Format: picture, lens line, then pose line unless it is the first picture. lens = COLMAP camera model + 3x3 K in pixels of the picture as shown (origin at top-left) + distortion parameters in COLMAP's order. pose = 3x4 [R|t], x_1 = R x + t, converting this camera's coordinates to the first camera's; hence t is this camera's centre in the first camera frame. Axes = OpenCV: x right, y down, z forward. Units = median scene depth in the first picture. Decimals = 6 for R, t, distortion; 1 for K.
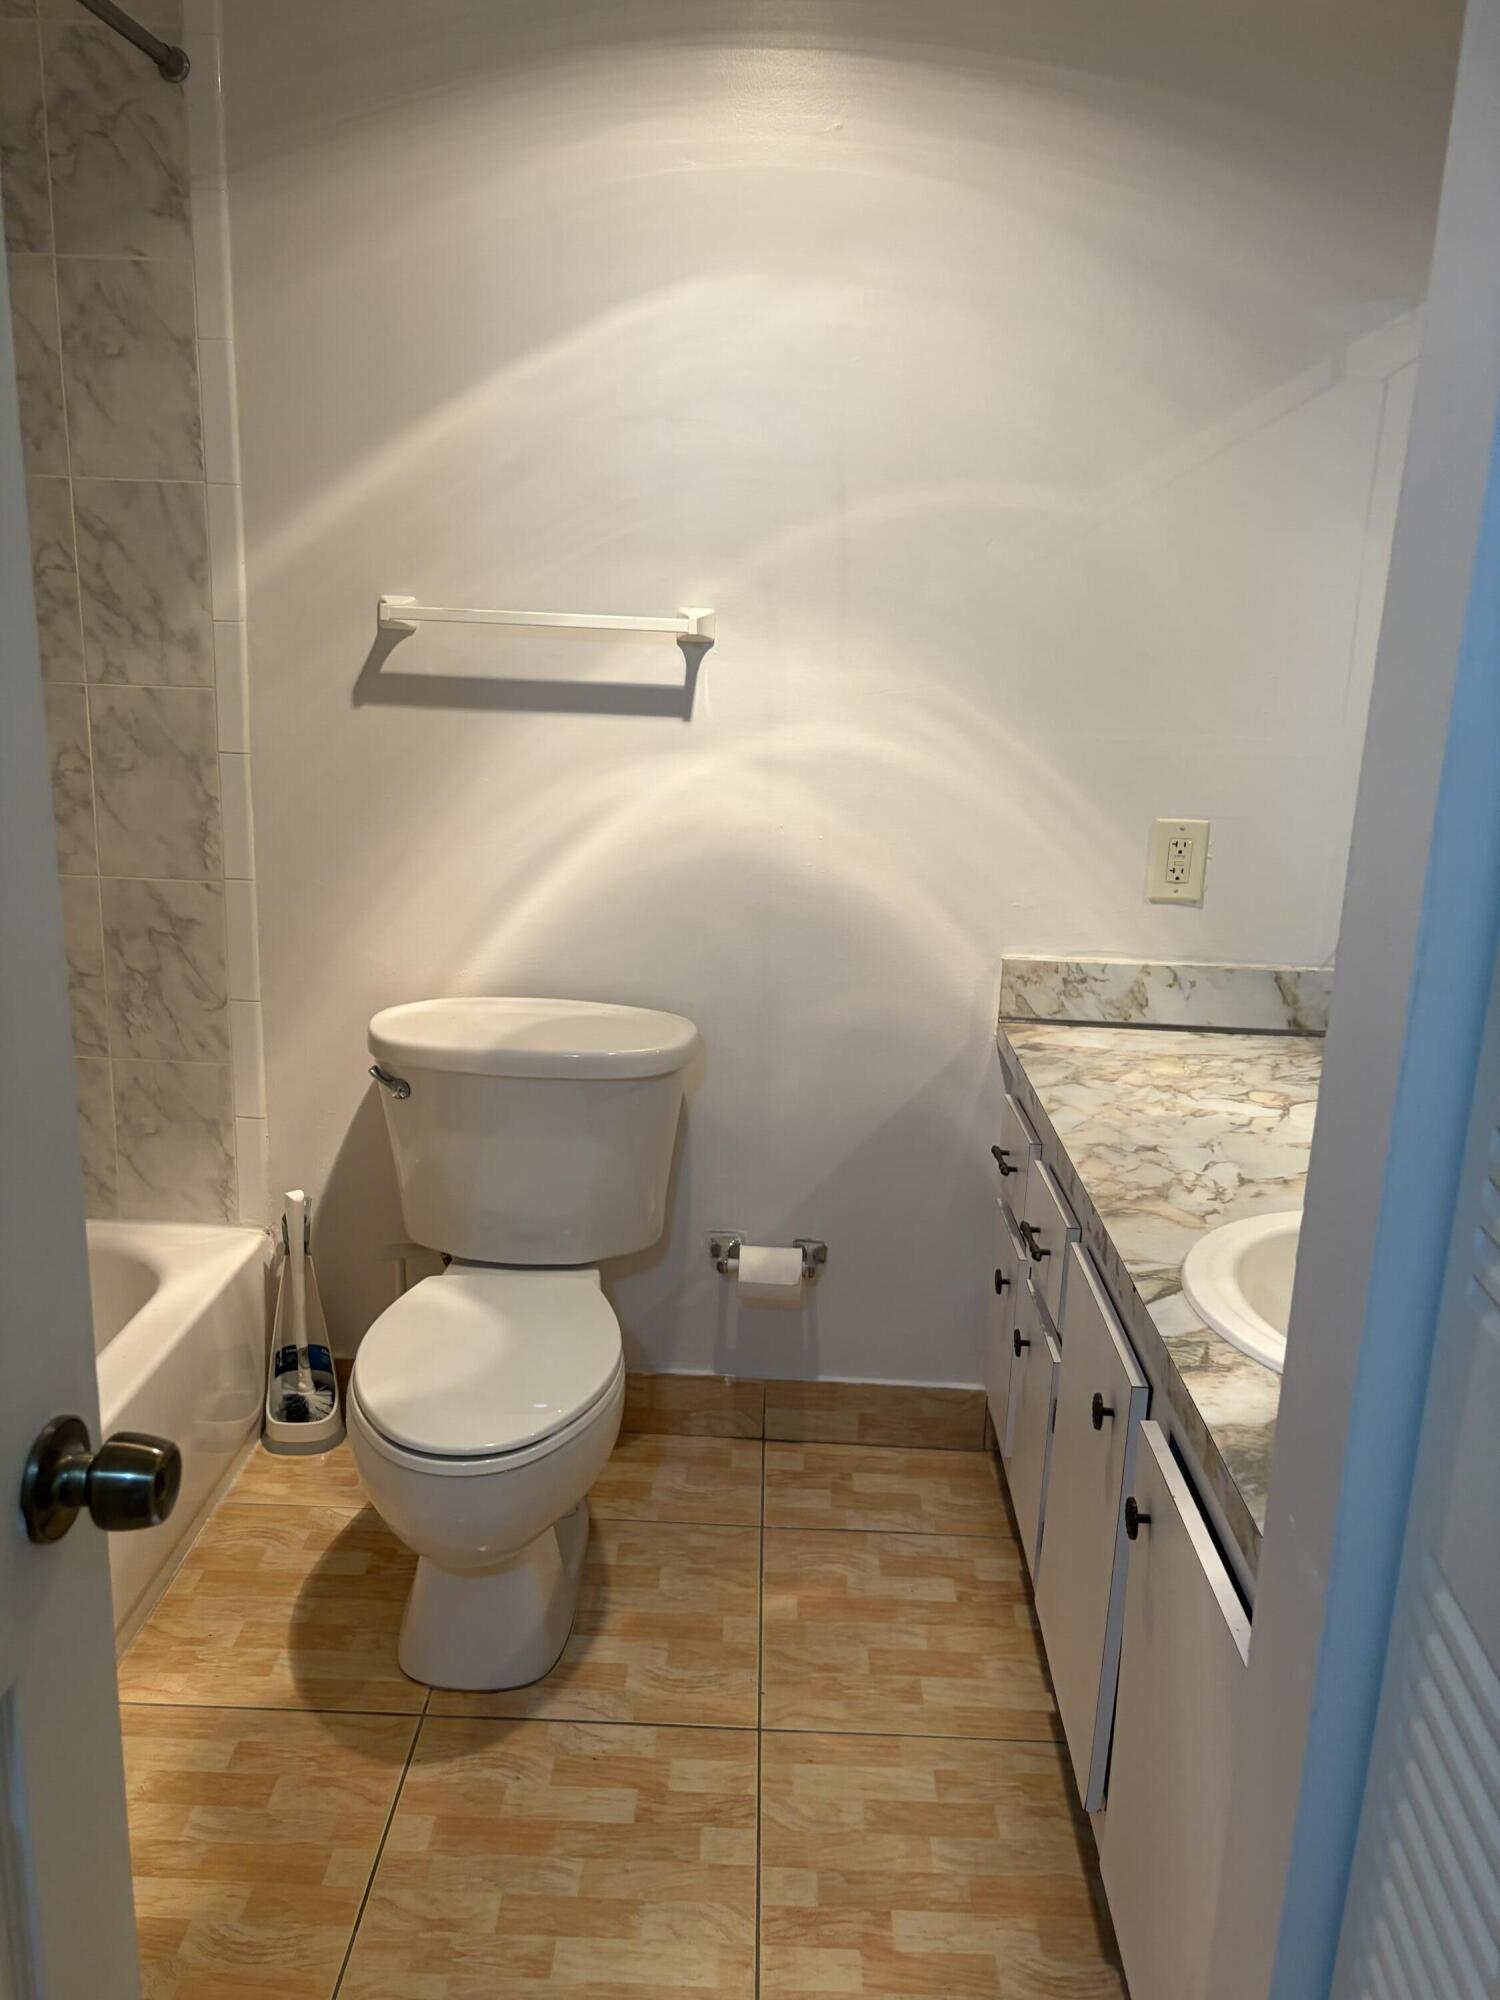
lens RADIAL K [[1535.6, 0, 736.3], [0, 1535.6, 1007.5], [0, 0, 1]] dist [0.044491, -0.051438]
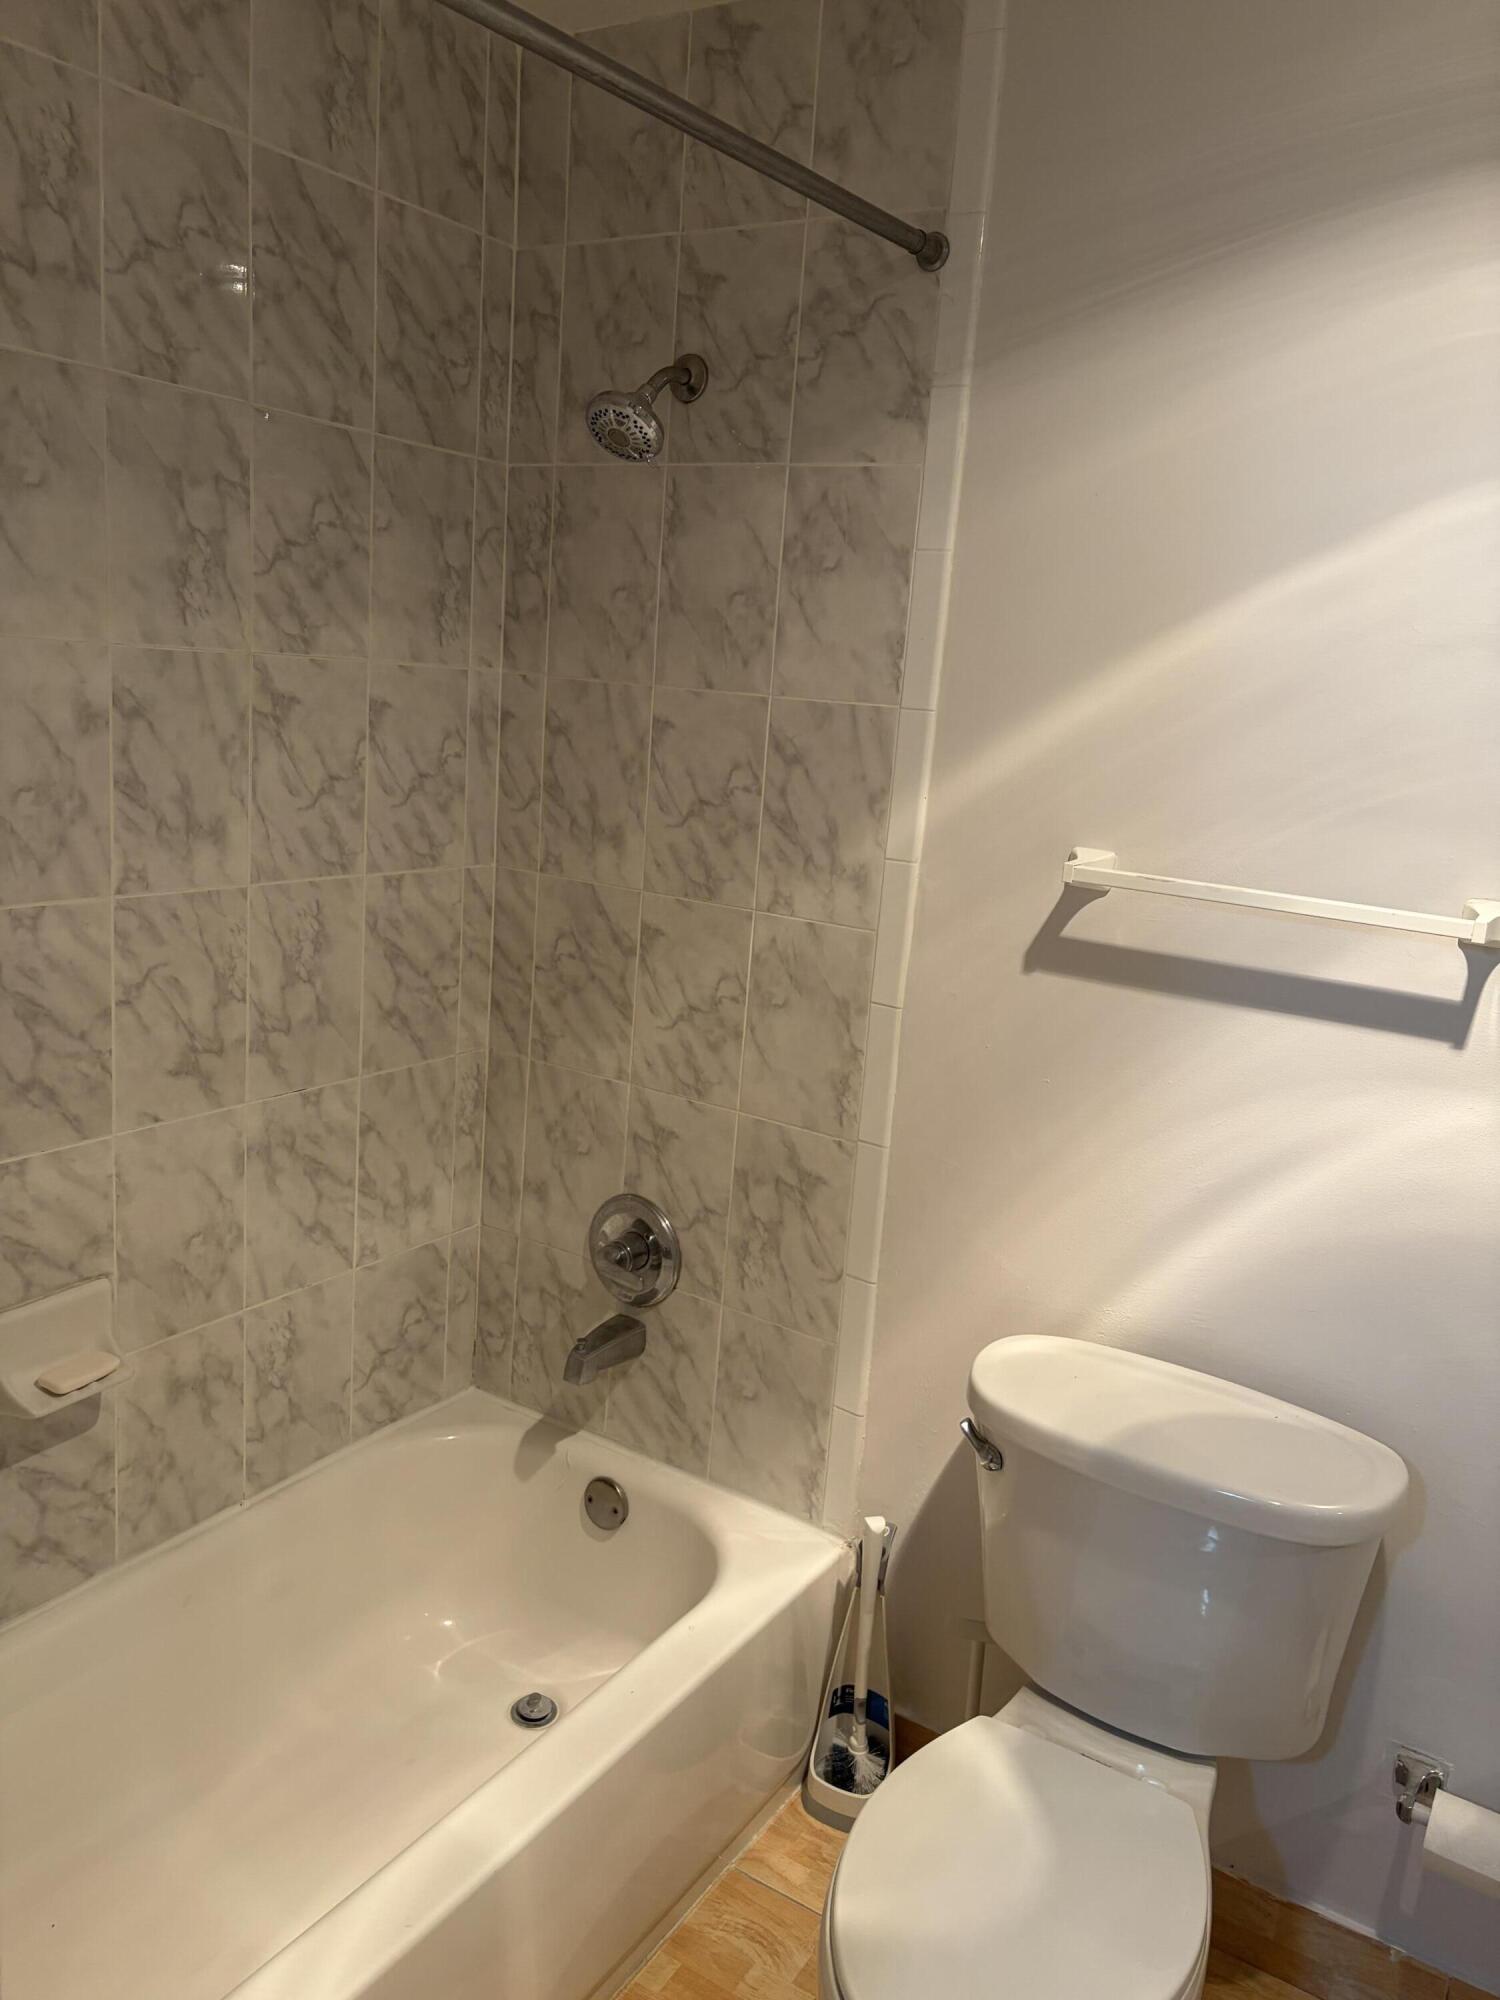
lens RADIAL K [[1535.6, 0, 752.3], [0, 1535.6, 981.7], [0, 0, 1]] dist [0.044491, -0.051438]
pose [[0.861137, 0.131441, -0.491087, 0.034316], [-0.169560, 0.984943, -0.033707, -0.137521], [0.479262, 0.112296, 0.870458, 0.208315]]
